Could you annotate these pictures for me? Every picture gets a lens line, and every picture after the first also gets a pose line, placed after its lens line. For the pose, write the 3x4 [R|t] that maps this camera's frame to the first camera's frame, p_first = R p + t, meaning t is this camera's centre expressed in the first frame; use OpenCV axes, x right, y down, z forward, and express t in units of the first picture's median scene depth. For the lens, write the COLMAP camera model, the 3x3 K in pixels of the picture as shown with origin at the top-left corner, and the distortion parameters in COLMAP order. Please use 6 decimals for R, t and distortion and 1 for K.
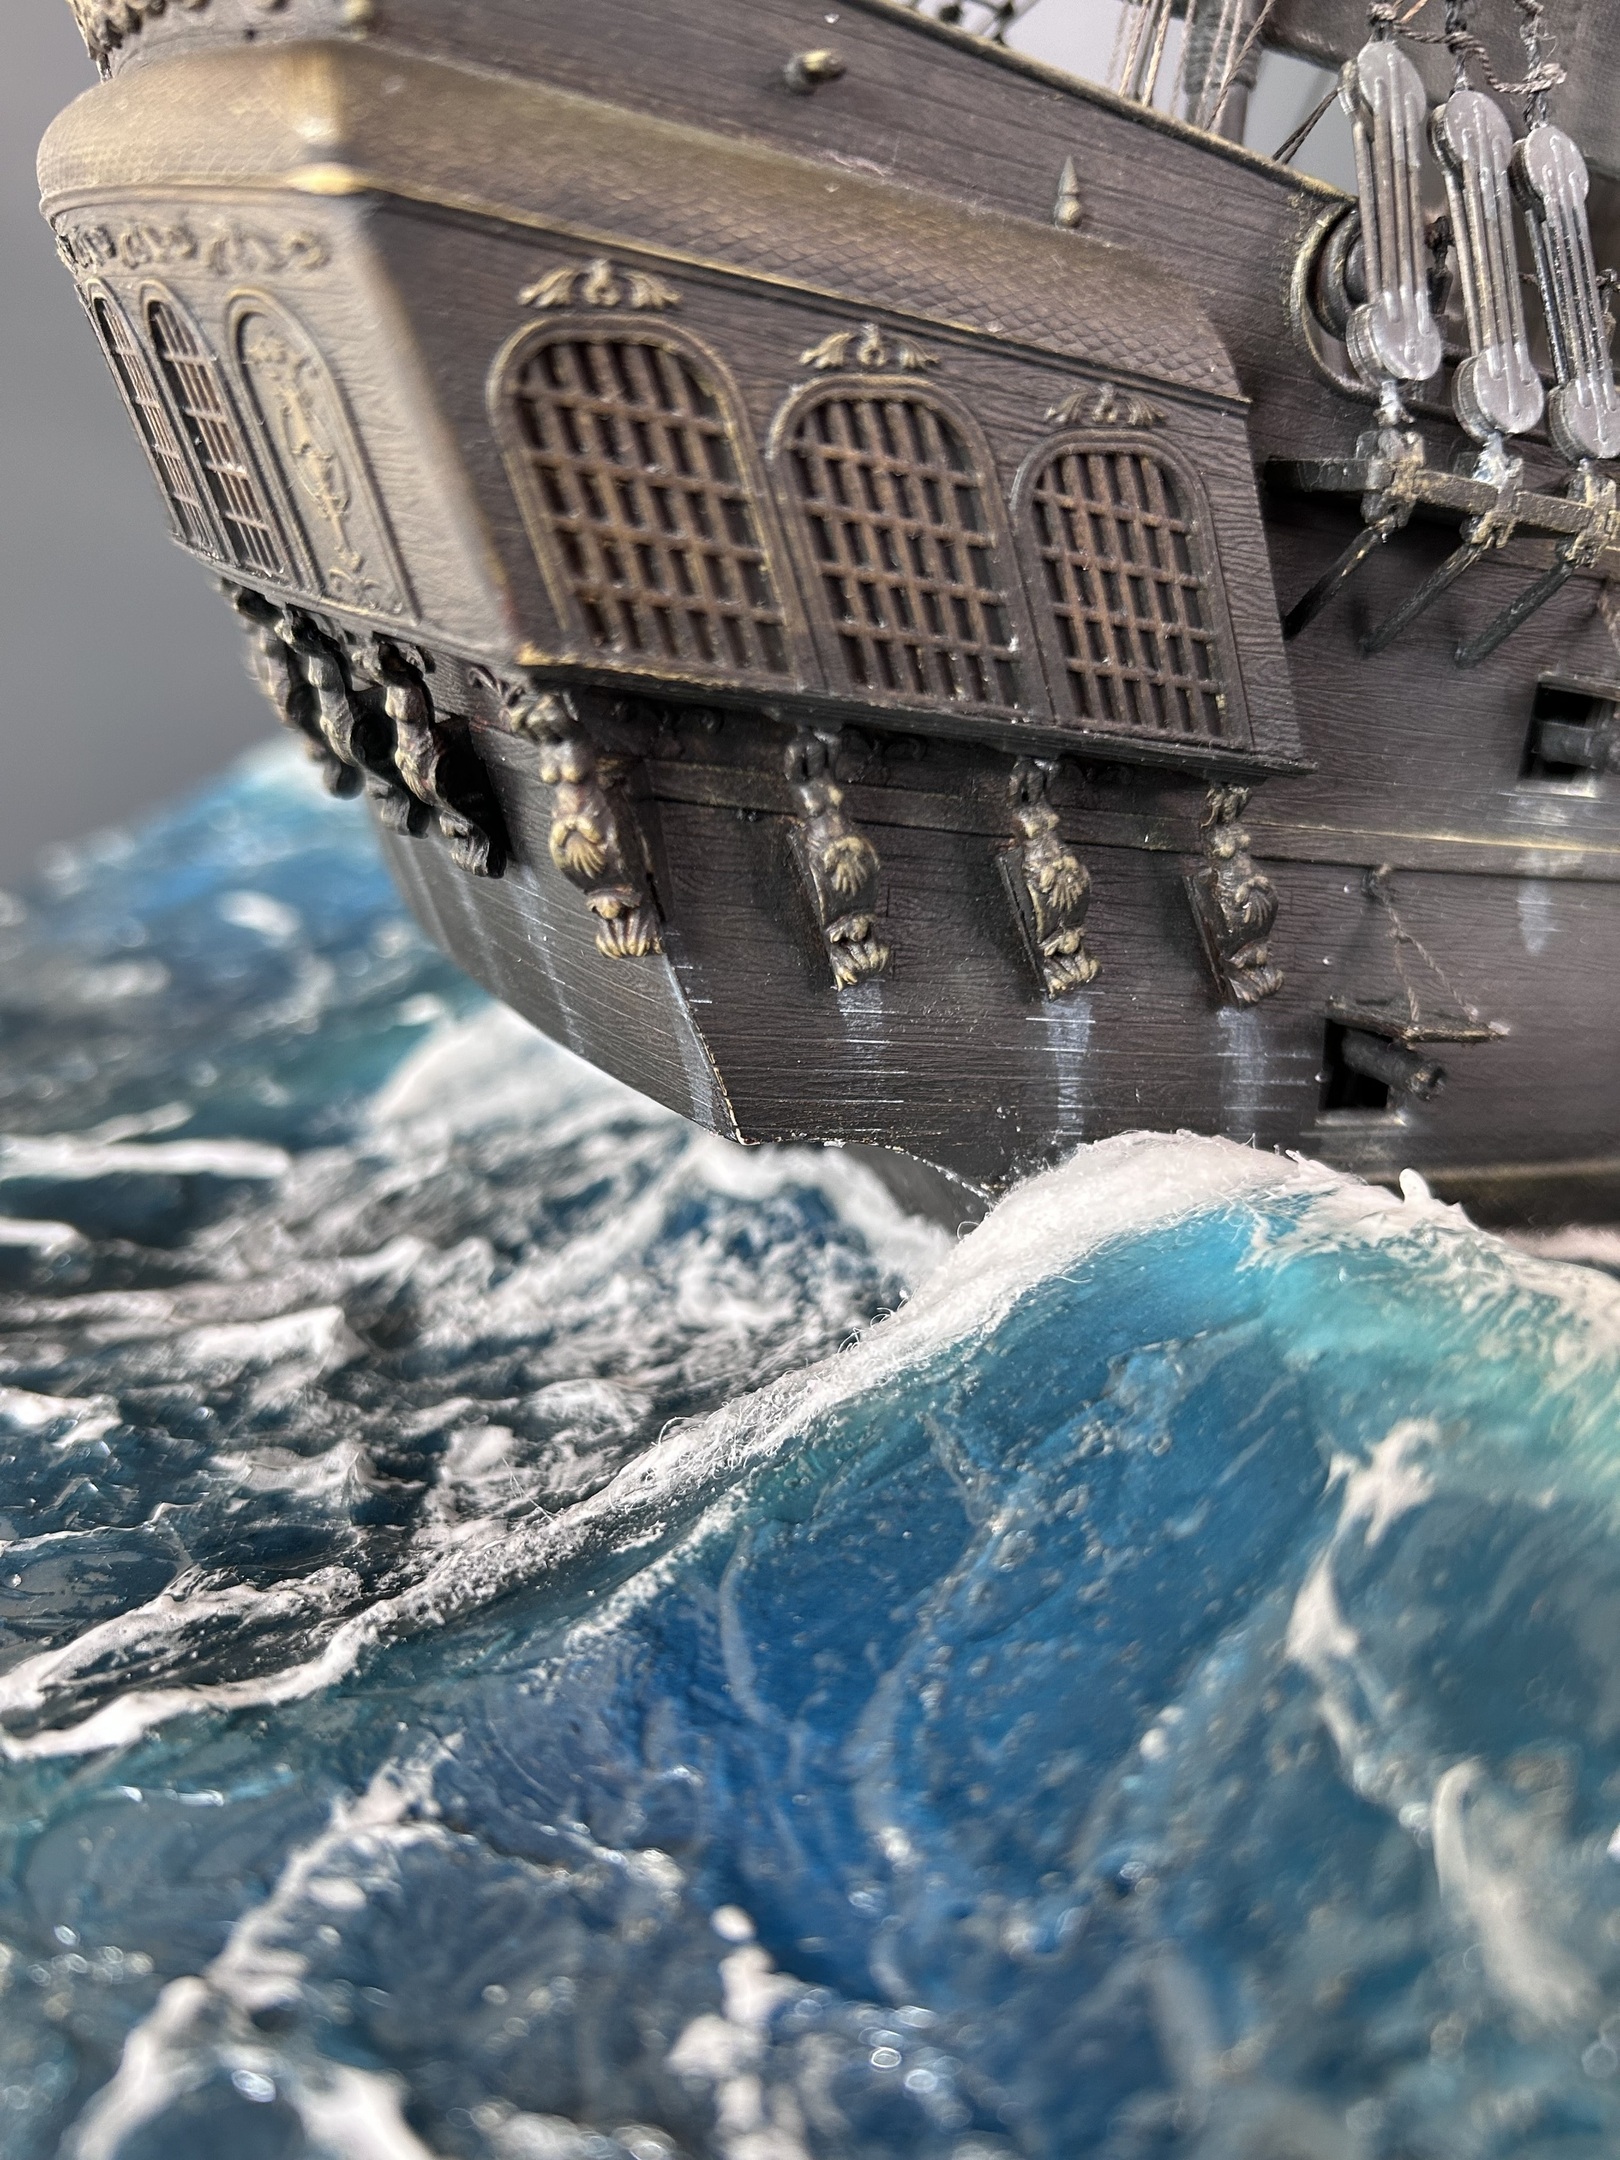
lens RADIAL K [[1654.1, 0, 810.0], [0, 1654.1, 1080.0], [0, 0, 1]] dist [0.003571, -0.029541]
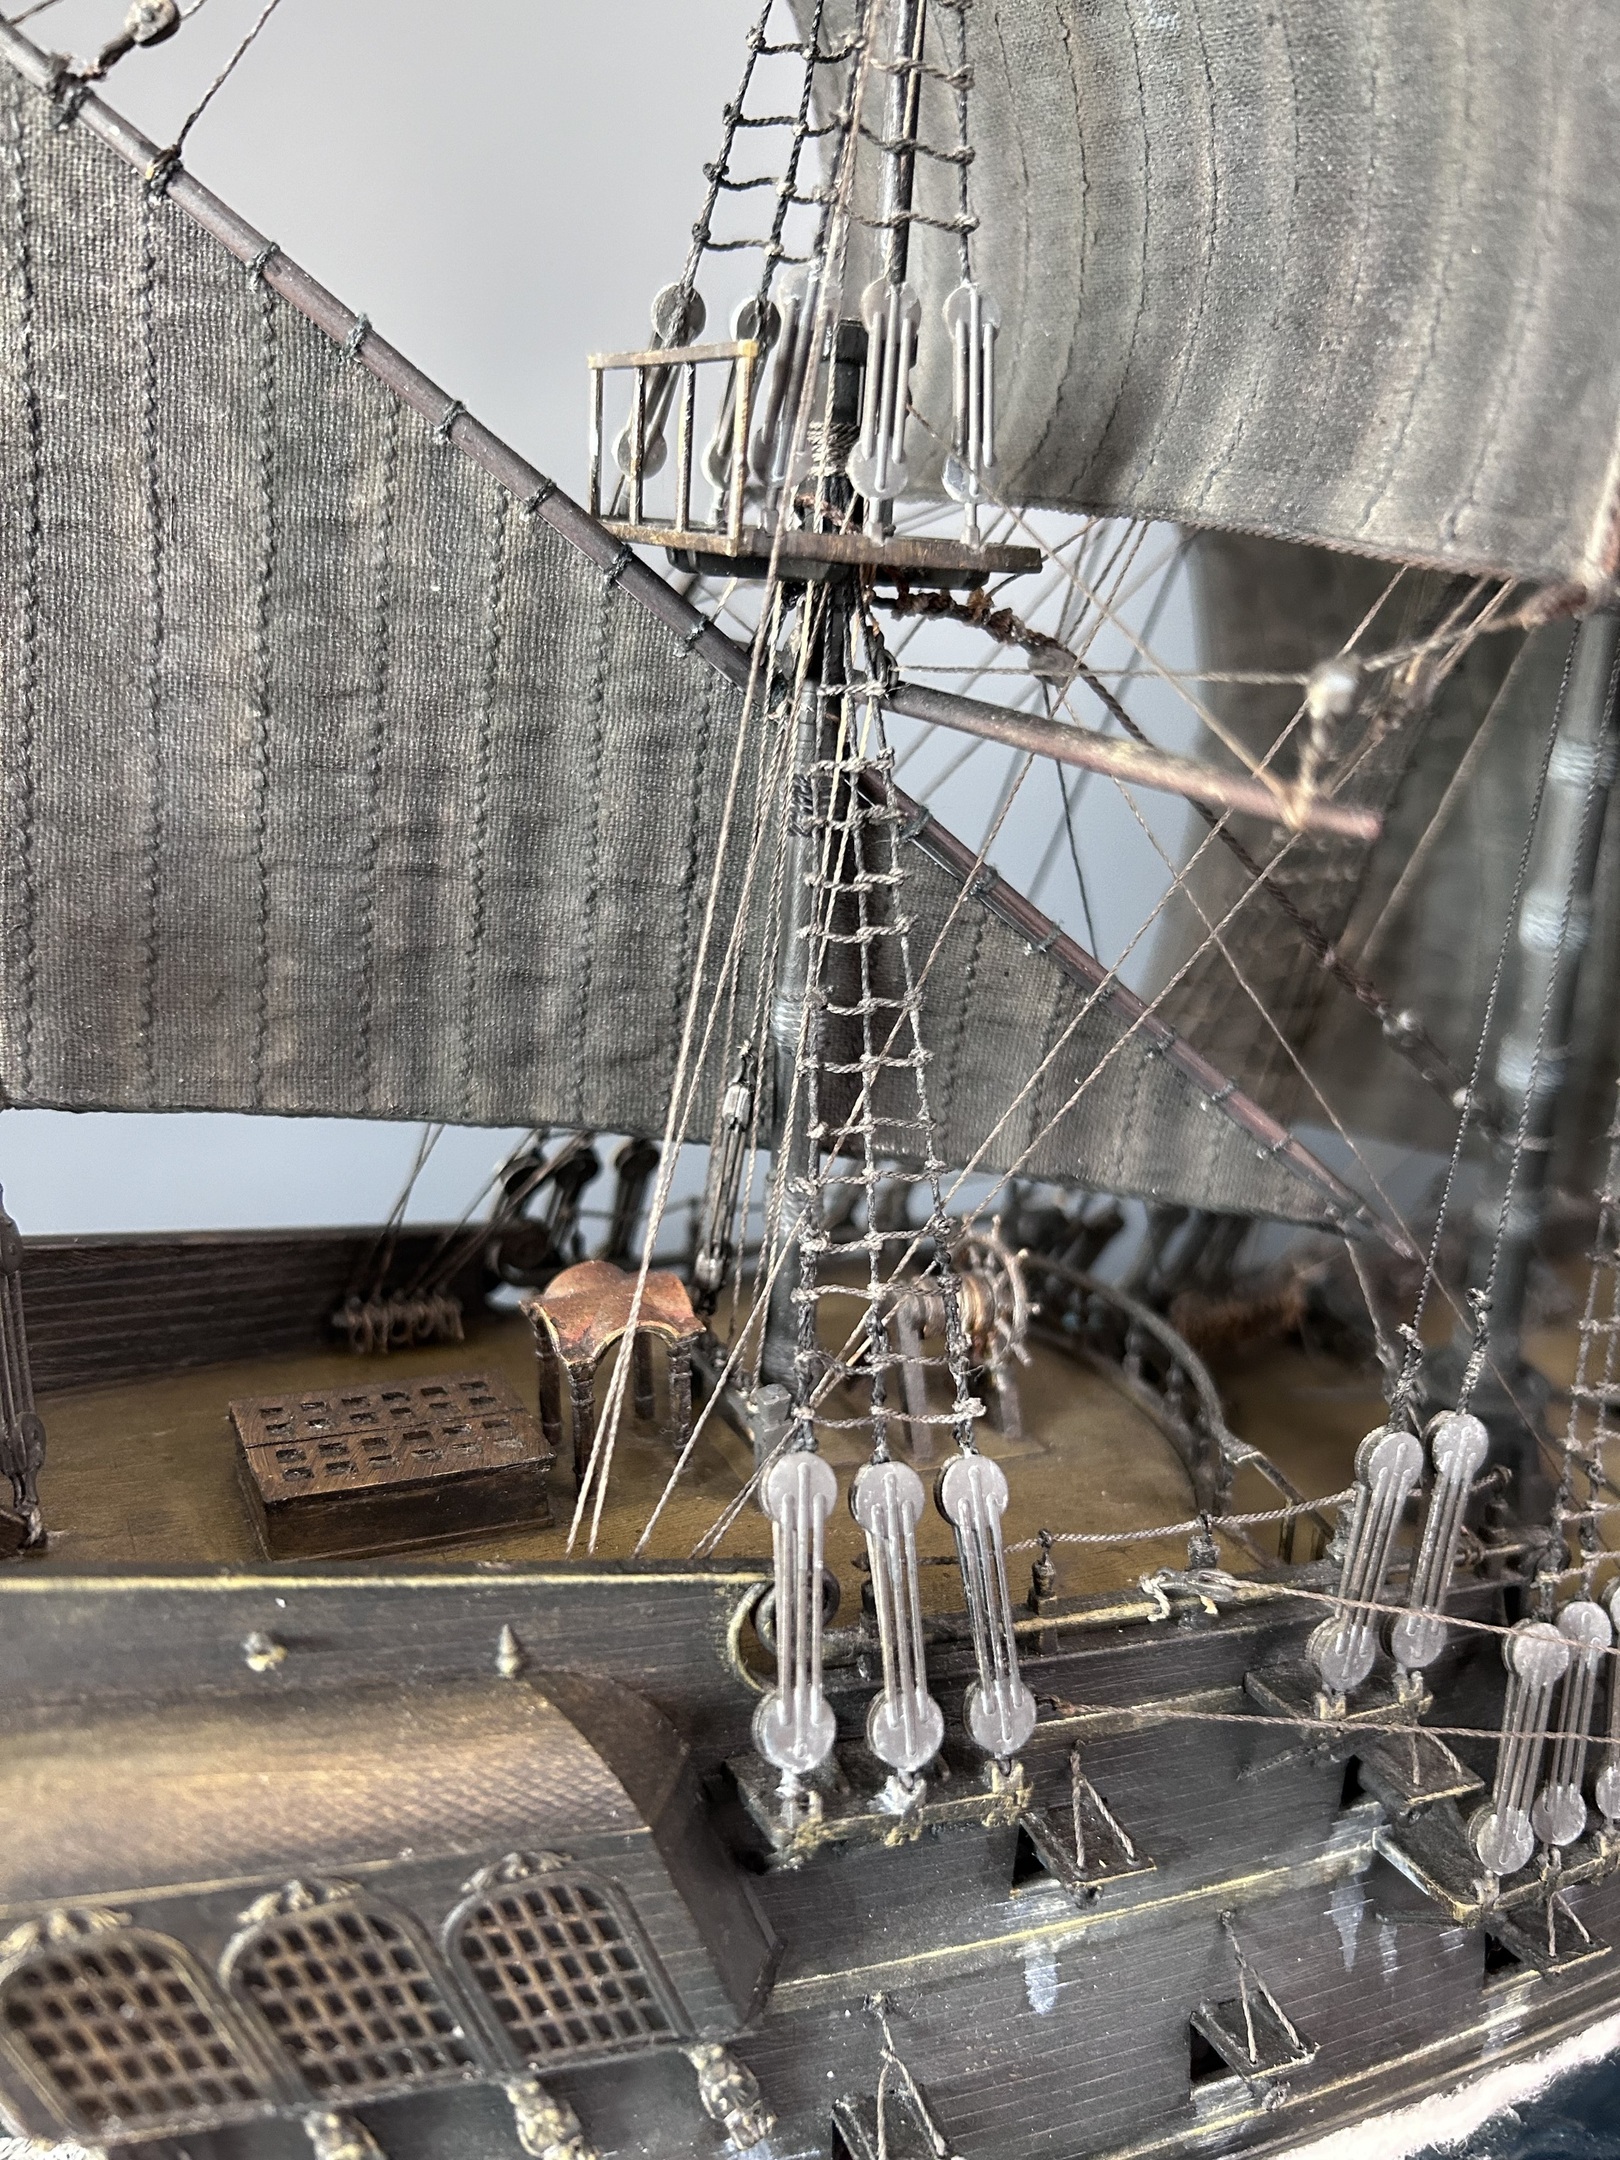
lens RADIAL K [[1654.1, 0, 810.0], [0, 1654.1, 1080.0], [0, 0, 1]] dist [0.003571, -0.029541]
pose [[0.997309, -0.011176, -0.072462, 0.448245], [0.011197, 0.999937, -0.000108, -0.902291], [0.072459, -0.000703, 0.997371, -0.212970]]
